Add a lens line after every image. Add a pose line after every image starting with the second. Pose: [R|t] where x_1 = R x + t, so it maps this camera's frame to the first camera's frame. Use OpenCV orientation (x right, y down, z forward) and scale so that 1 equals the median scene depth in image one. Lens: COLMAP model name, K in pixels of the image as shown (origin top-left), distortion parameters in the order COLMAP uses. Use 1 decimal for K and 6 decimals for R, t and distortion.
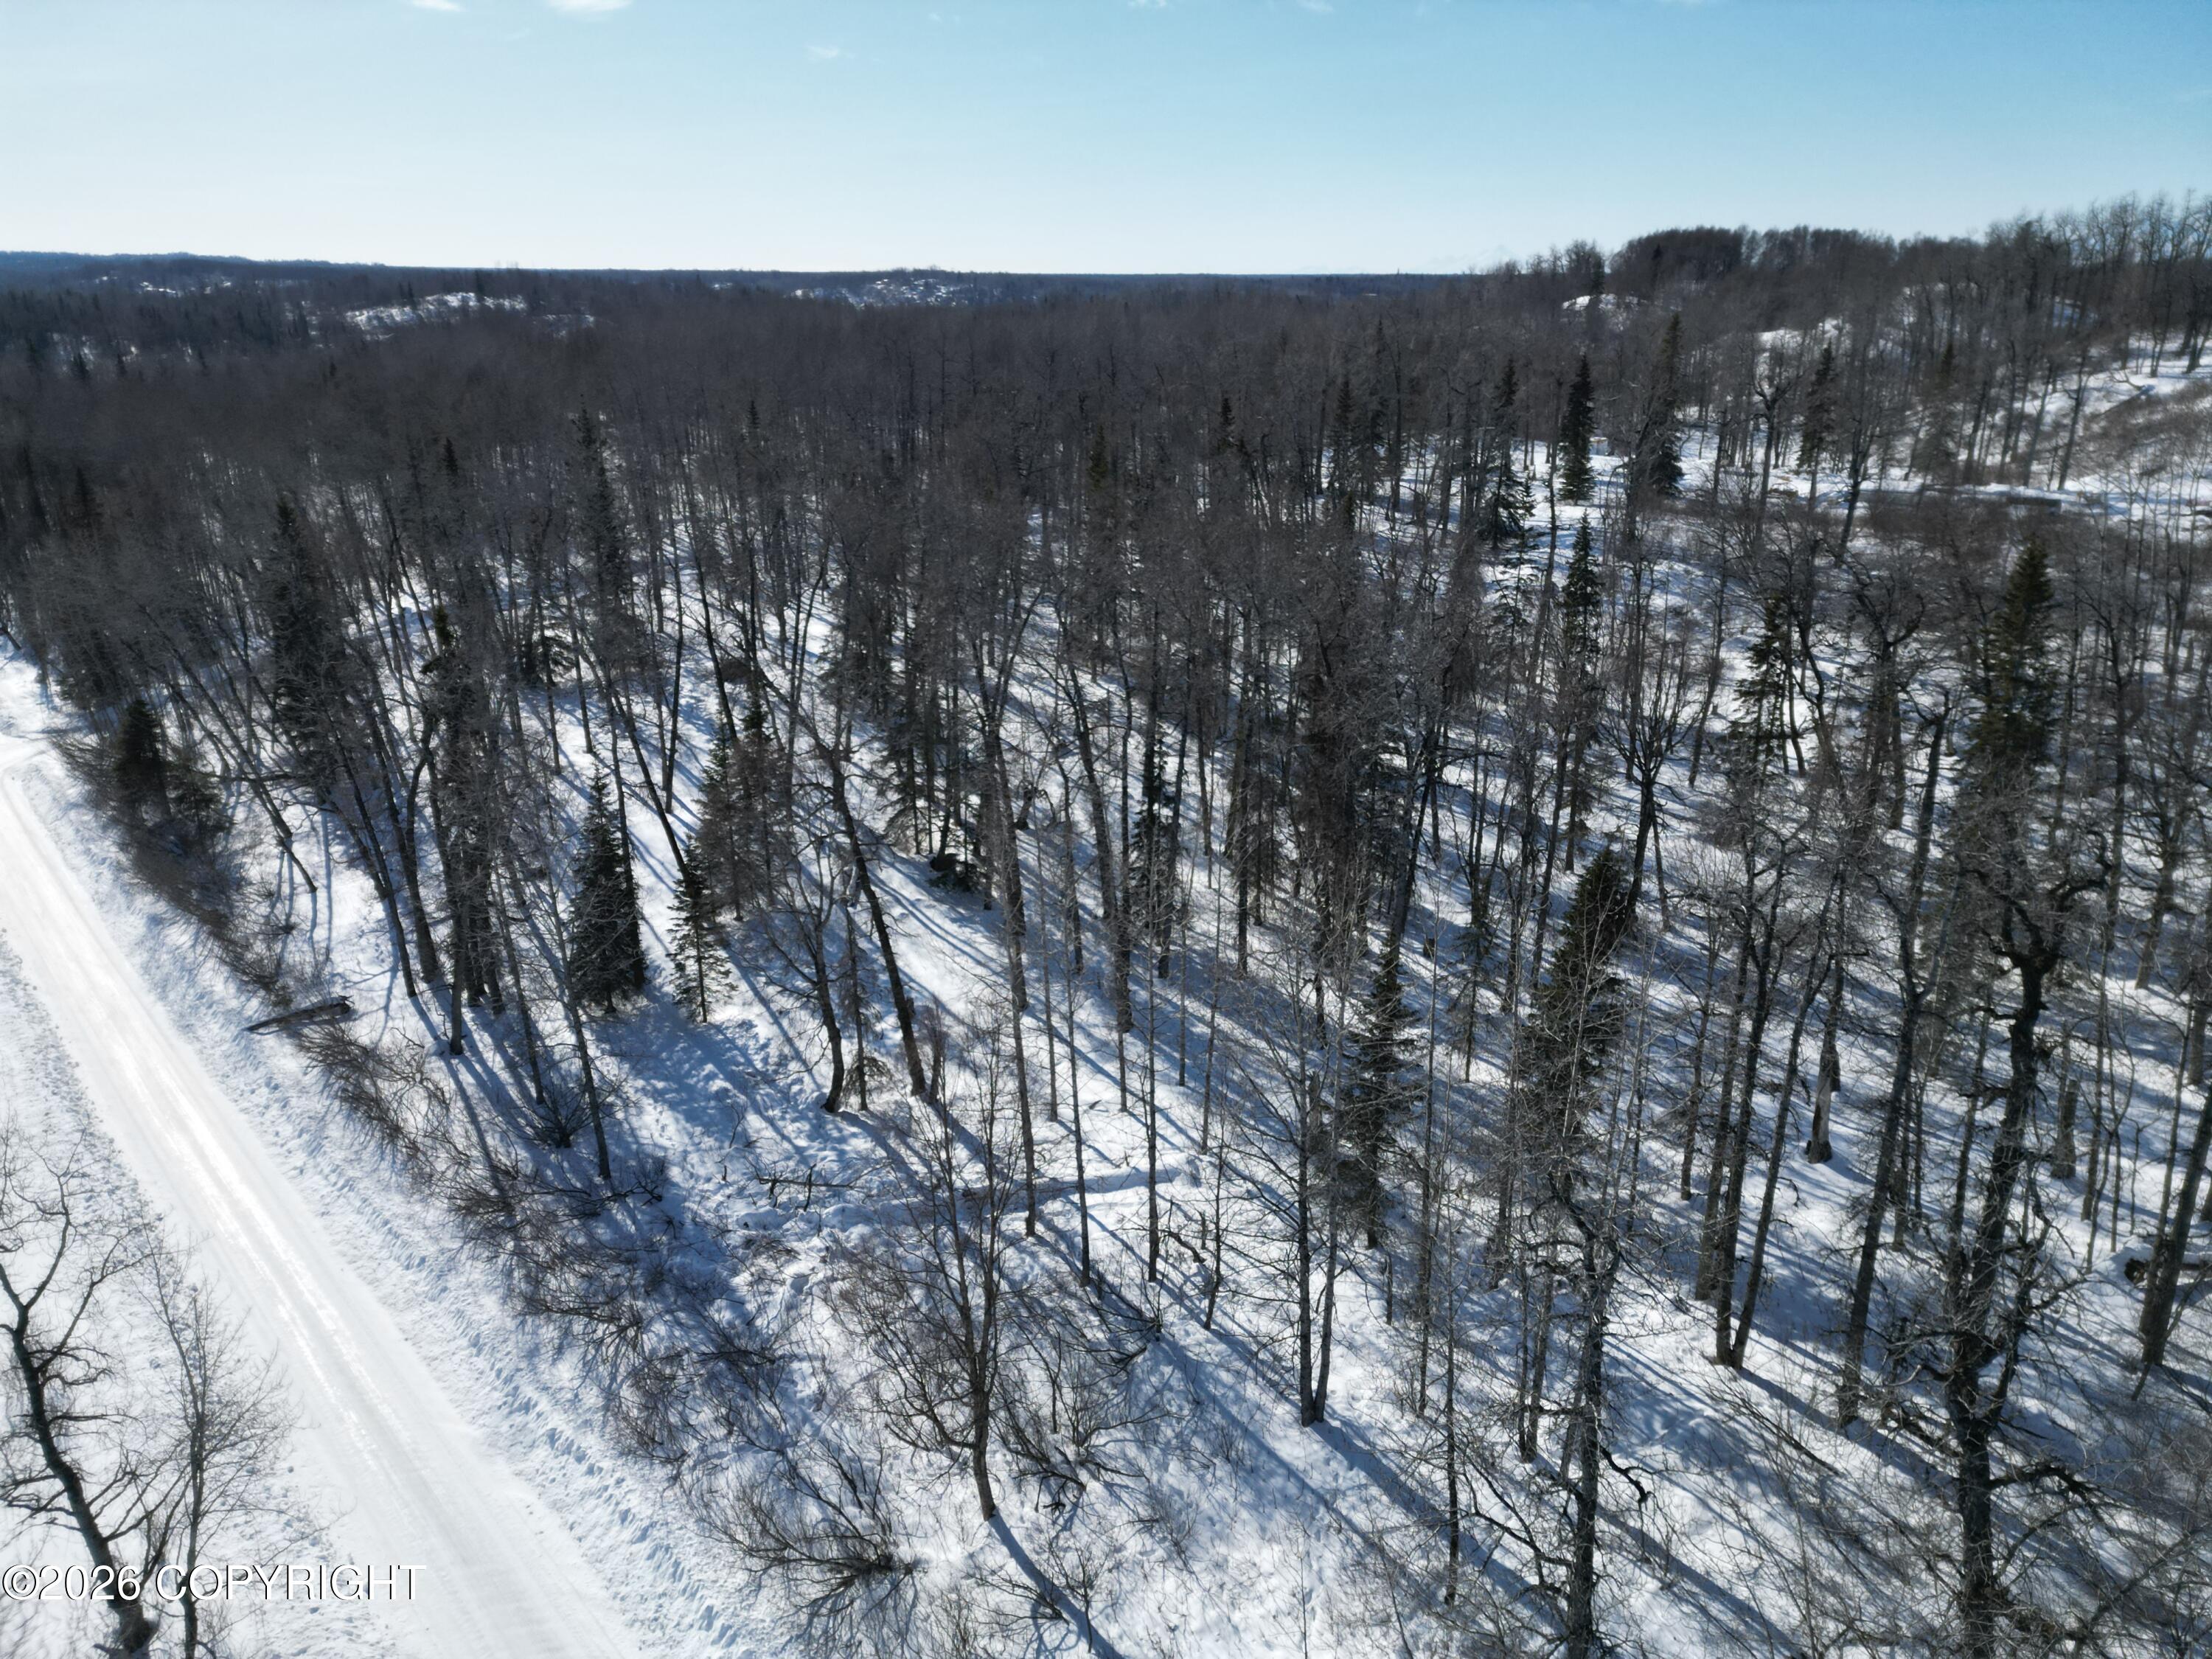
lens RADIAL K [[1537.3, 0, 1106.0], [0, 1537.3, 829.5], [0, 0, 1]] dist [0.090262, -0.094118]
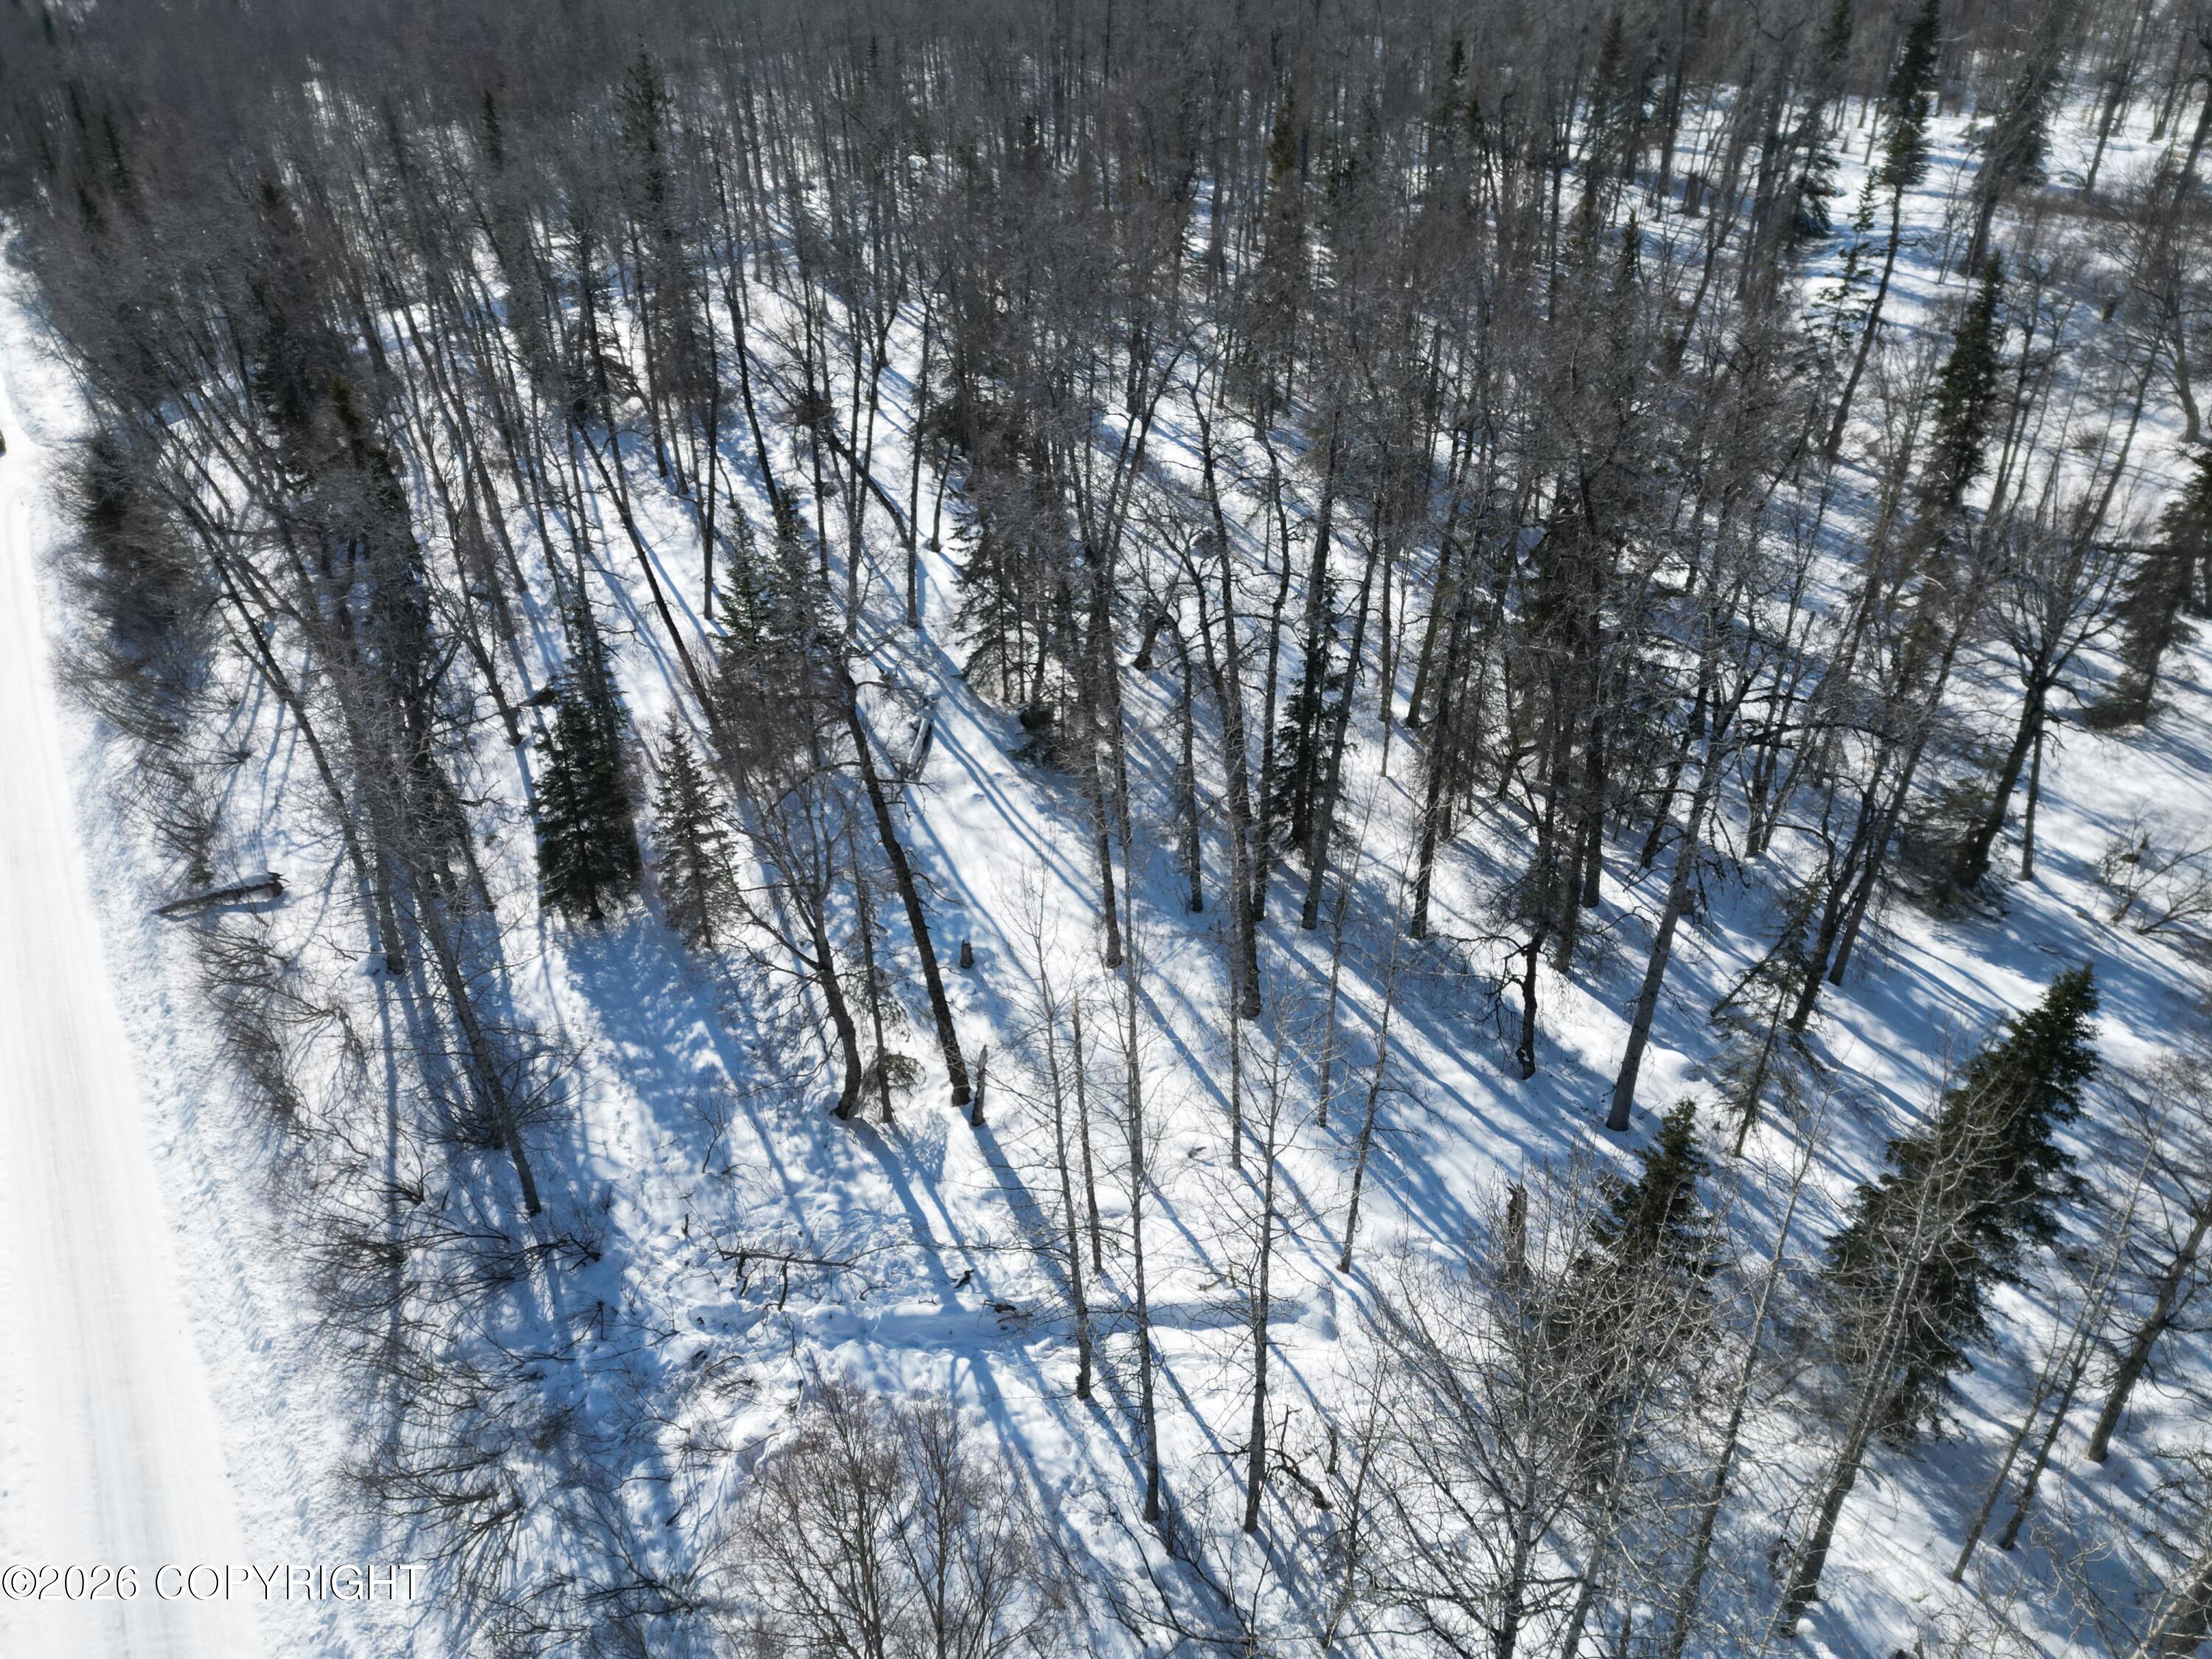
lens RADIAL K [[1559.2, 0, 1106.0], [0, 1559.2, 829.5], [0, 0, 1]] dist [0.058924, -0.039999]
pose [[0.993009, 0.062726, -0.099996, 0.012703], [-0.041112, 0.977870, 0.205135, -0.104286], [0.110650, -0.199589, 0.973612, 0.284989]]
